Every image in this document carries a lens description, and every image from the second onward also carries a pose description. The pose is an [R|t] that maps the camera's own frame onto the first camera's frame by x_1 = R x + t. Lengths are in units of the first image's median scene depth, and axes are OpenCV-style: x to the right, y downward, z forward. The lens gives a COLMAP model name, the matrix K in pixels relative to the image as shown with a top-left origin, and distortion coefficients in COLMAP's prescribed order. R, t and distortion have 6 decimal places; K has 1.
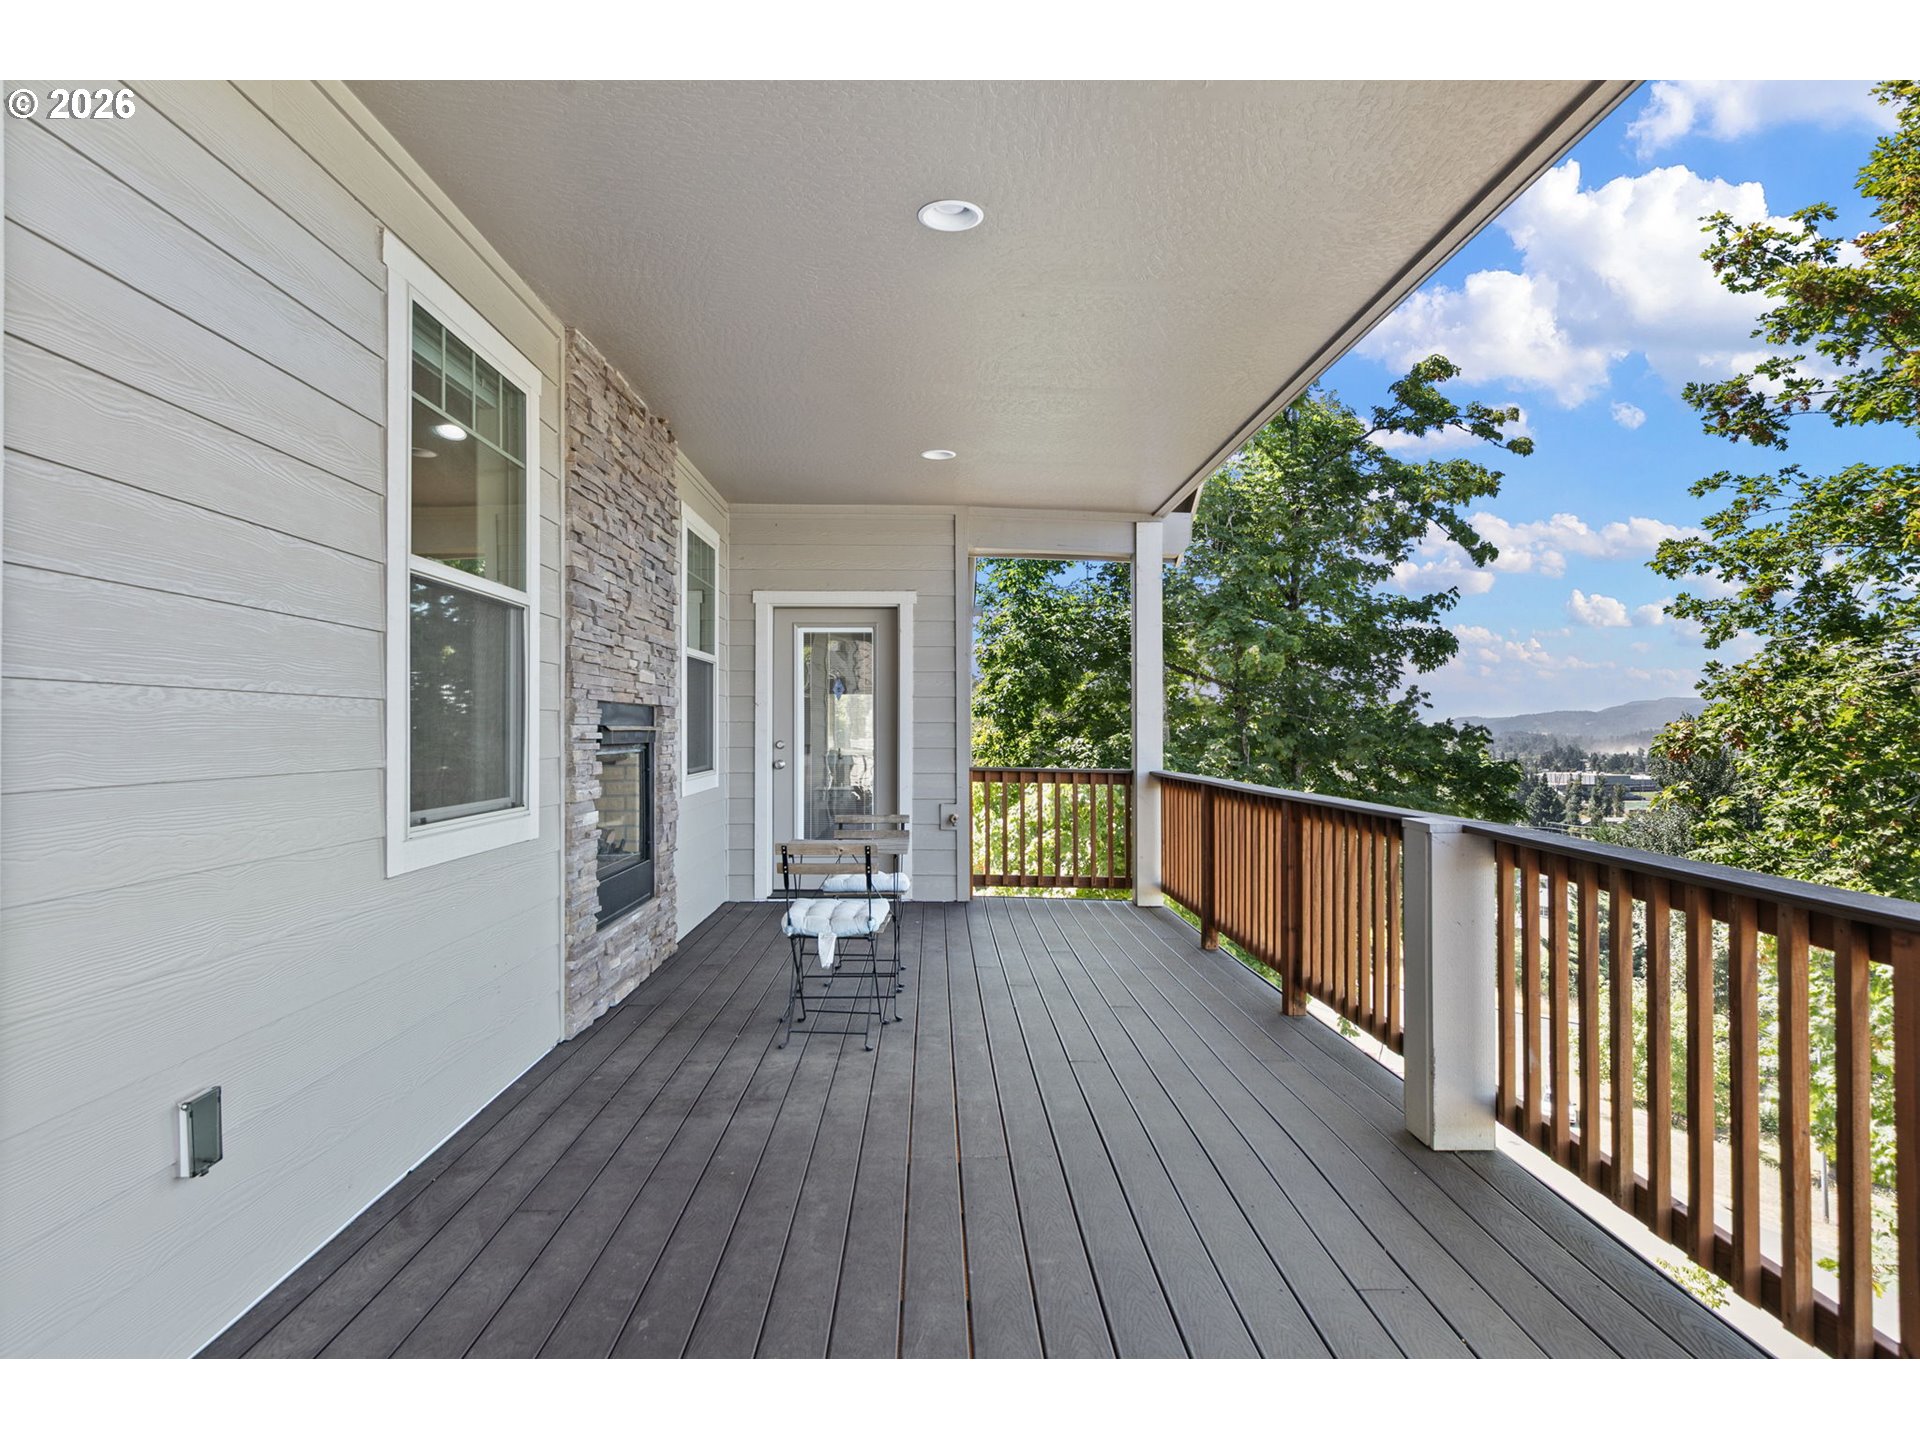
lens RADIAL K [[1297.6, 0, 960.0], [0, 1297.6, 720.0], [0, 0, 1]] dist [-0.007435, 0.001436]
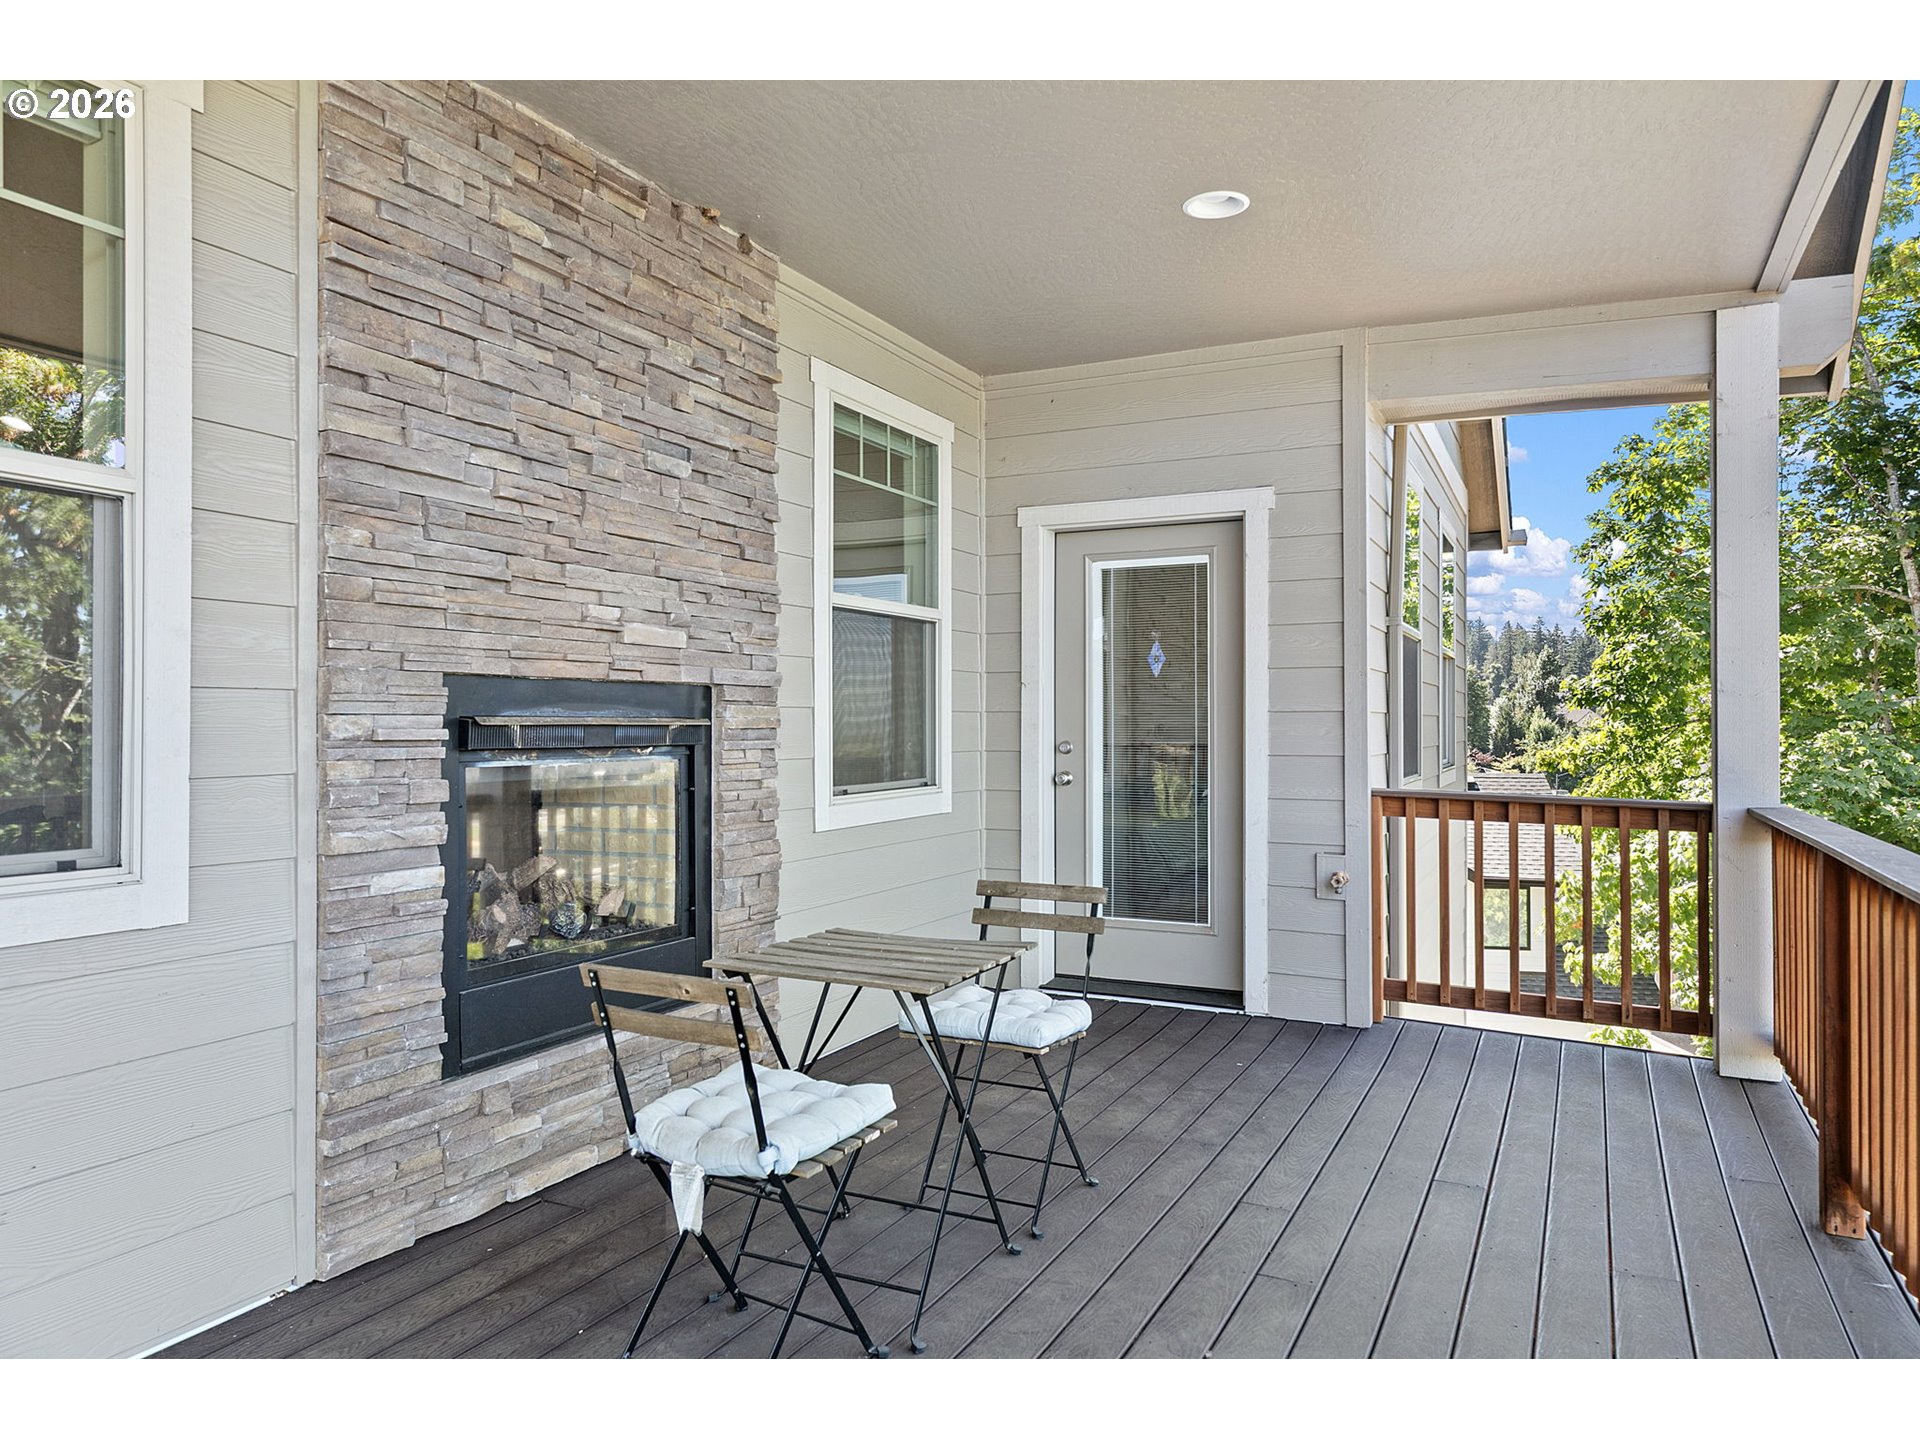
lens RADIAL K [[1297.6, 0, 960.0], [0, 1297.6, 720.0], [0, 0, 1]] dist [-0.007435, 0.001436]
pose [[0.860267, -0.002803, -0.509835, 0.141553], [0.004717, 0.999986, 0.002462, 0.003788], [0.509821, -0.004523, 0.860268, 0.426699]]
